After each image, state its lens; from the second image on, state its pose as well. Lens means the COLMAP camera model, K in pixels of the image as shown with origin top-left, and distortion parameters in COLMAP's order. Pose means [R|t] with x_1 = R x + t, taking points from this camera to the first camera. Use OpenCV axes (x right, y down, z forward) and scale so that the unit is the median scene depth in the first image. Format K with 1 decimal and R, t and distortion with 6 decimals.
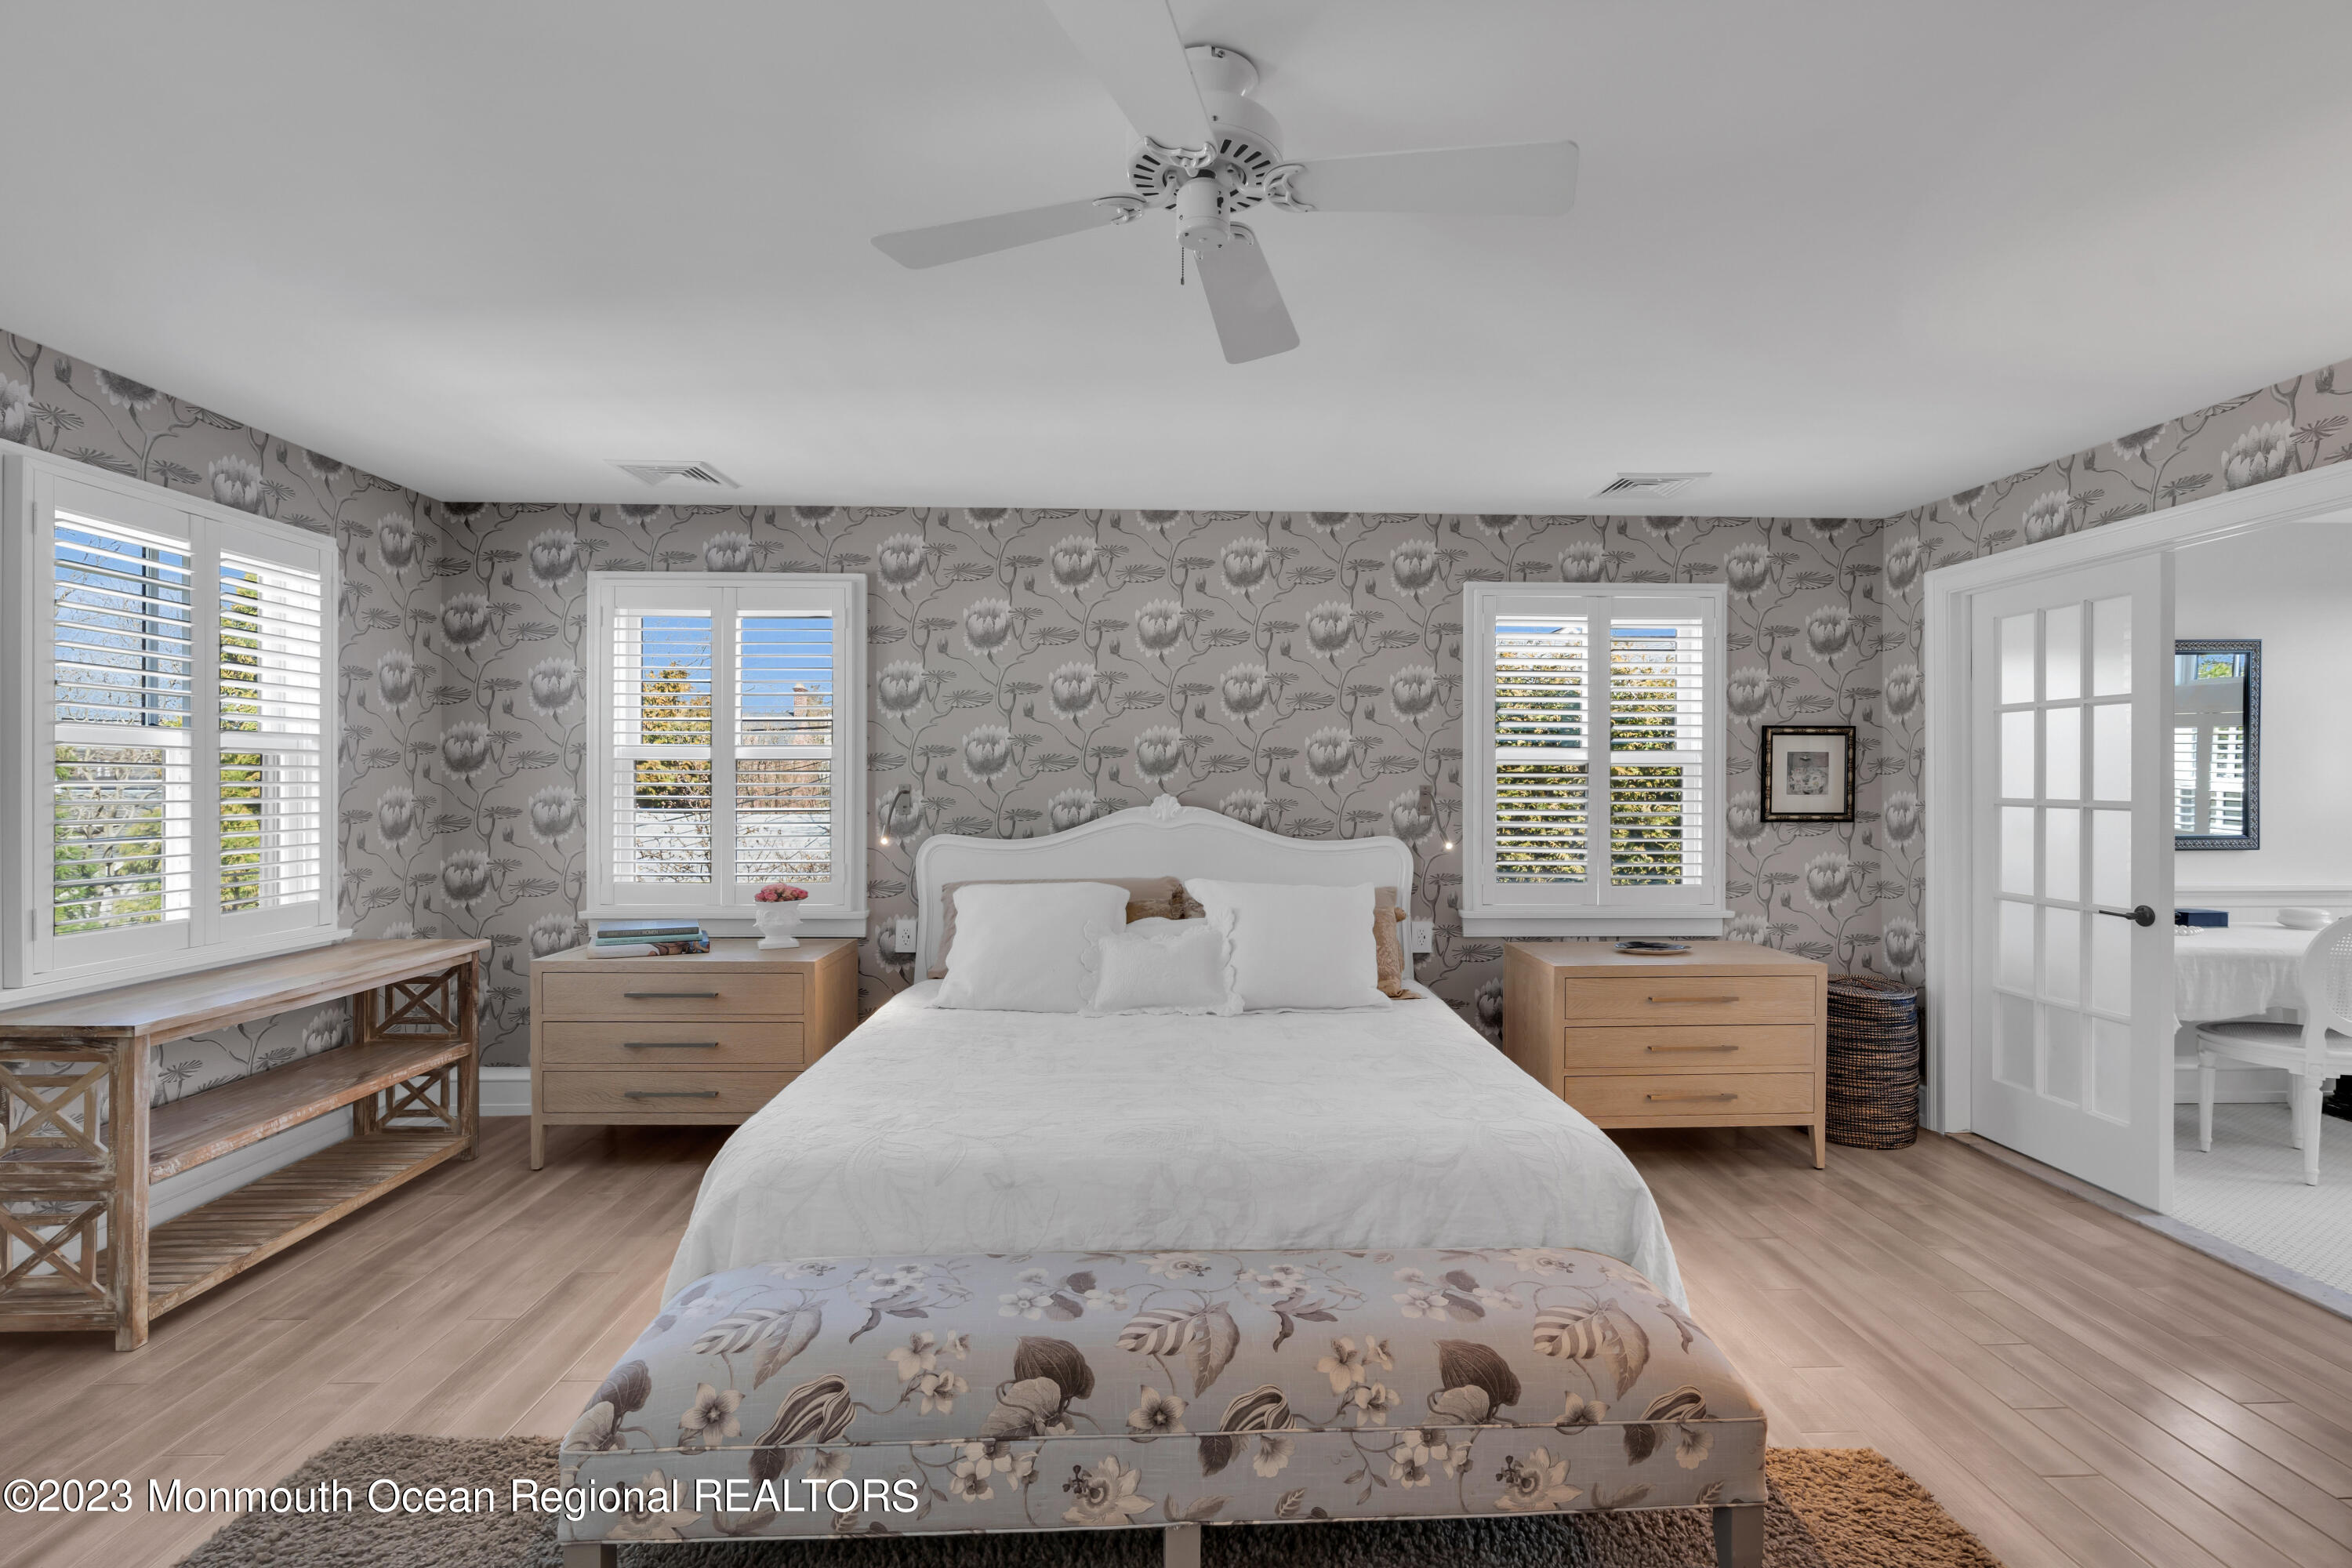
lens RADIAL K [[1061.8, 0, 1189.9], [0, 1061.8, 787.0], [0, 0, 1]] dist [-0.006832, 0.001267]
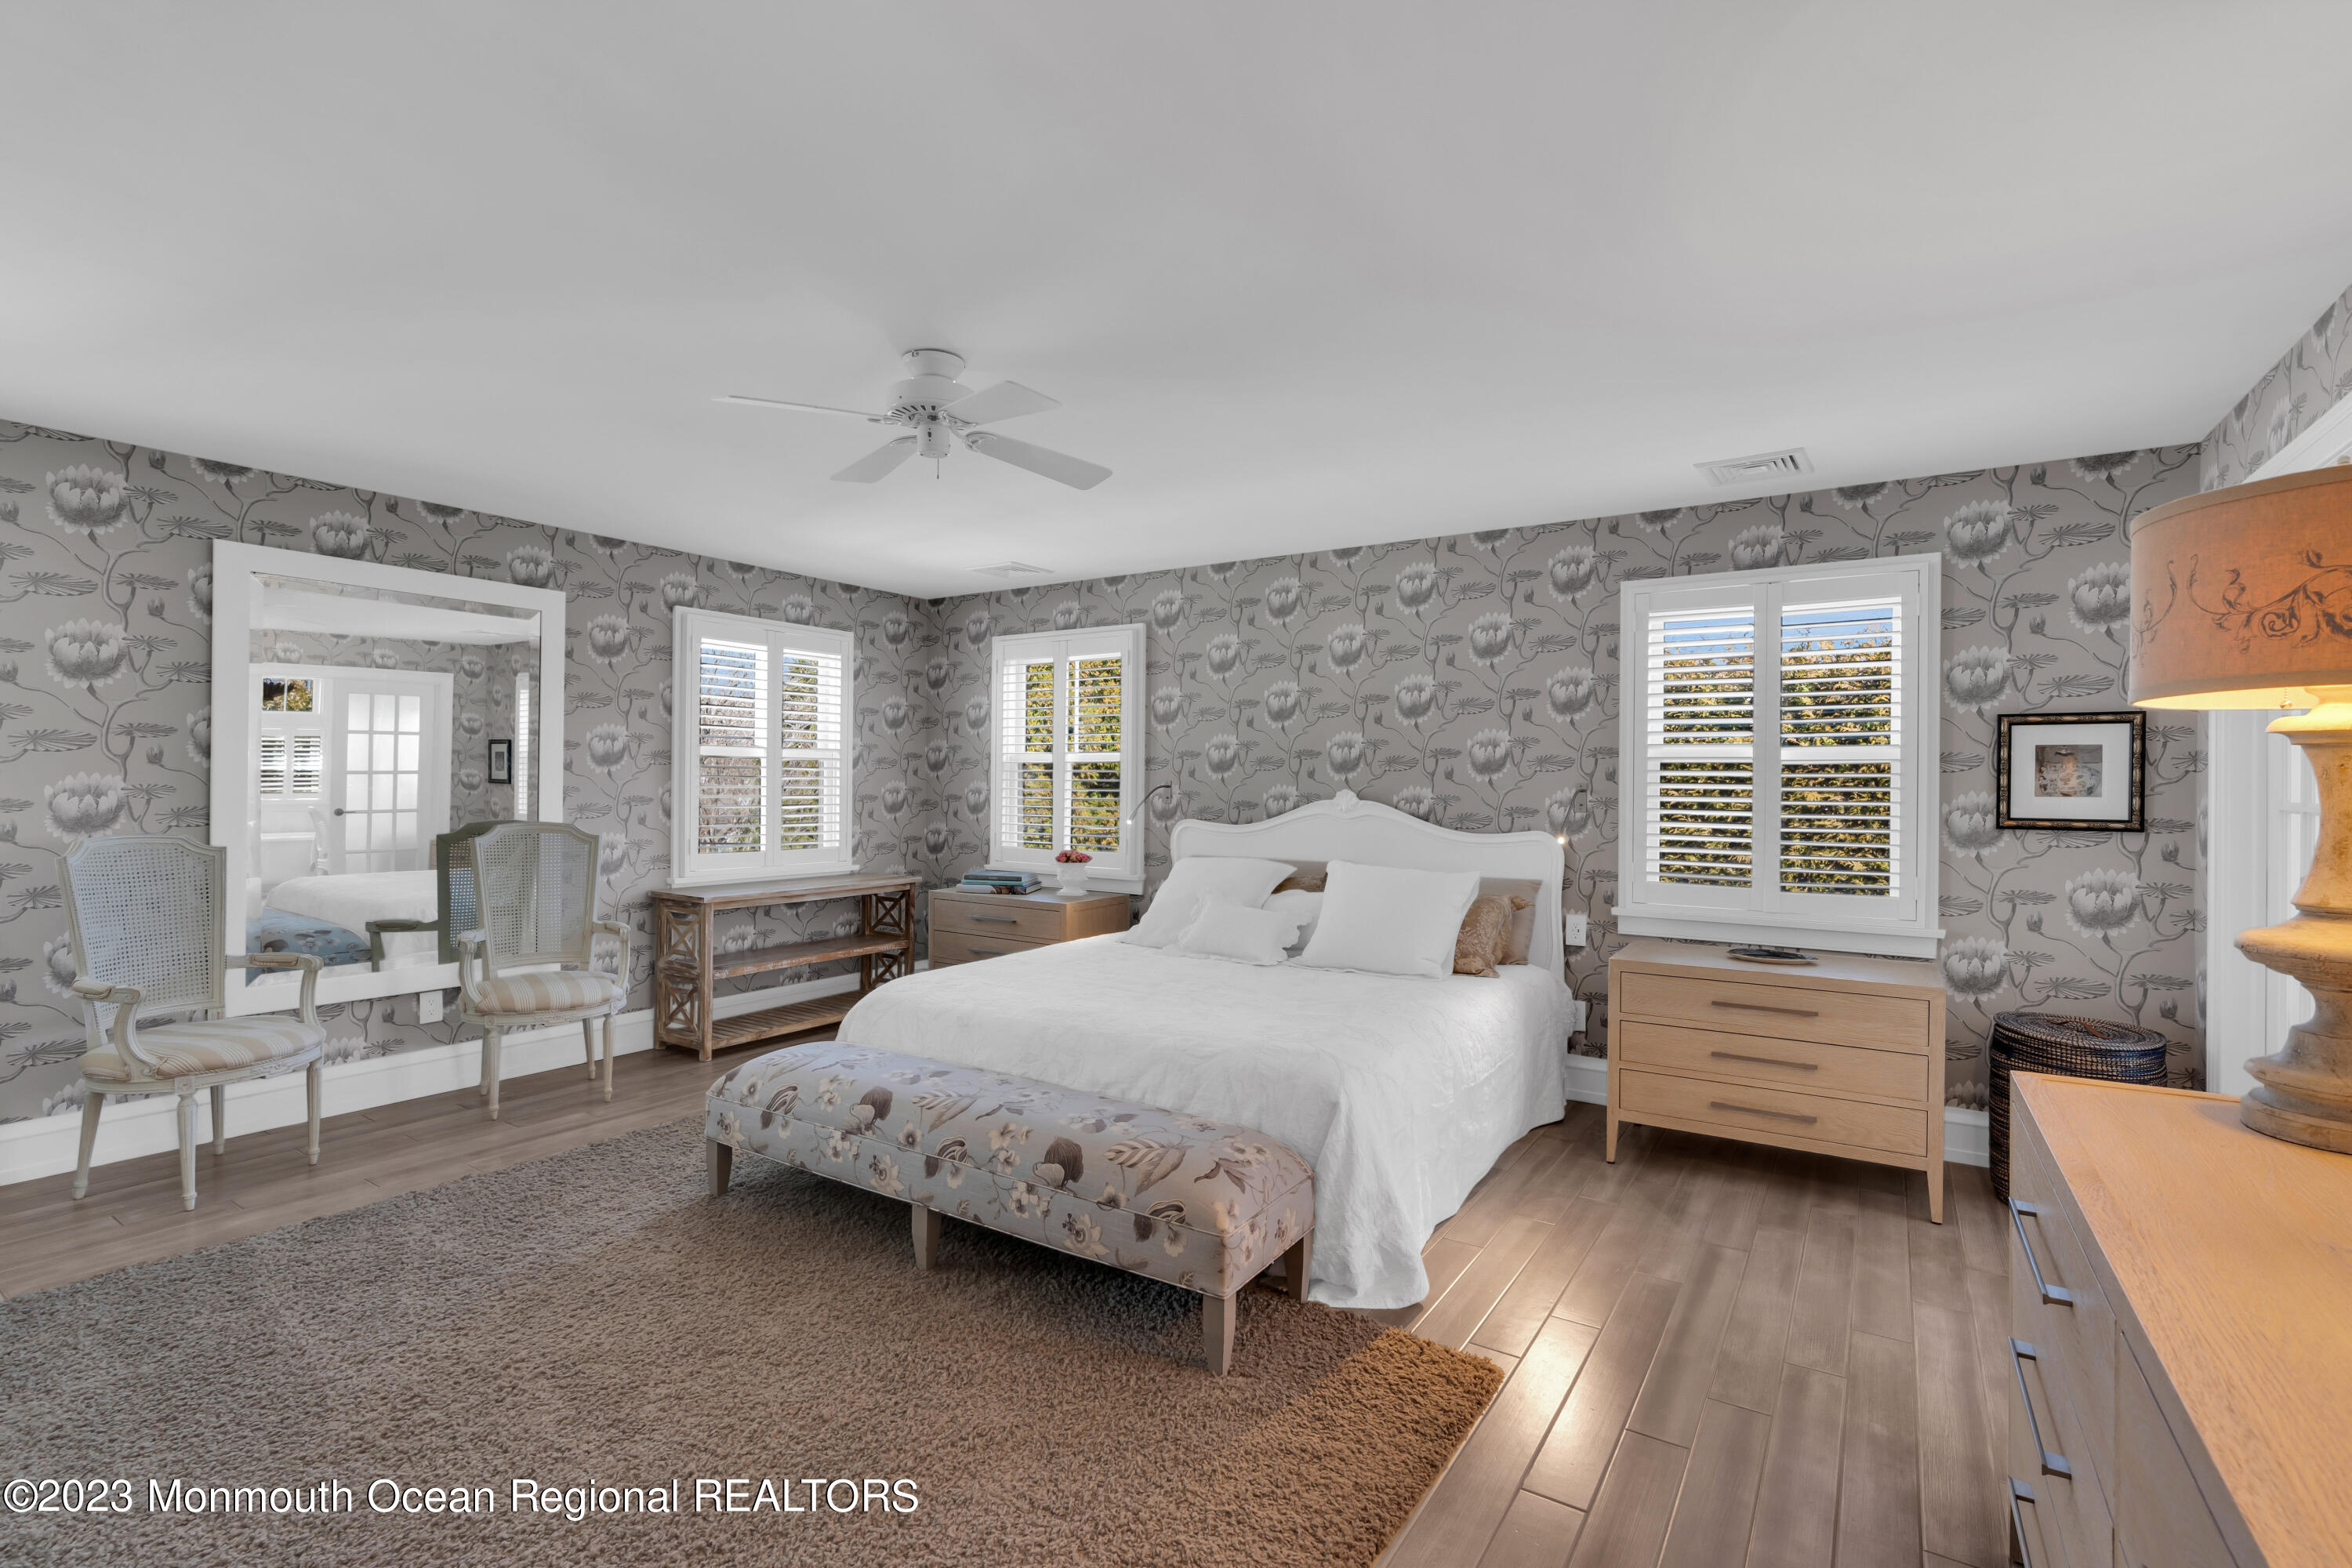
lens RADIAL K [[1061.8, 0, 1189.9], [0, 1061.8, 787.0], [0, 0, 1]] dist [-0.006832, 0.001267]
pose [[0.817504, 0.006783, -0.575883, 0.511723], [-0.008620, 0.999963, -0.000459, 0.005871], [0.575859, 0.005339, 0.817532, -0.060348]]
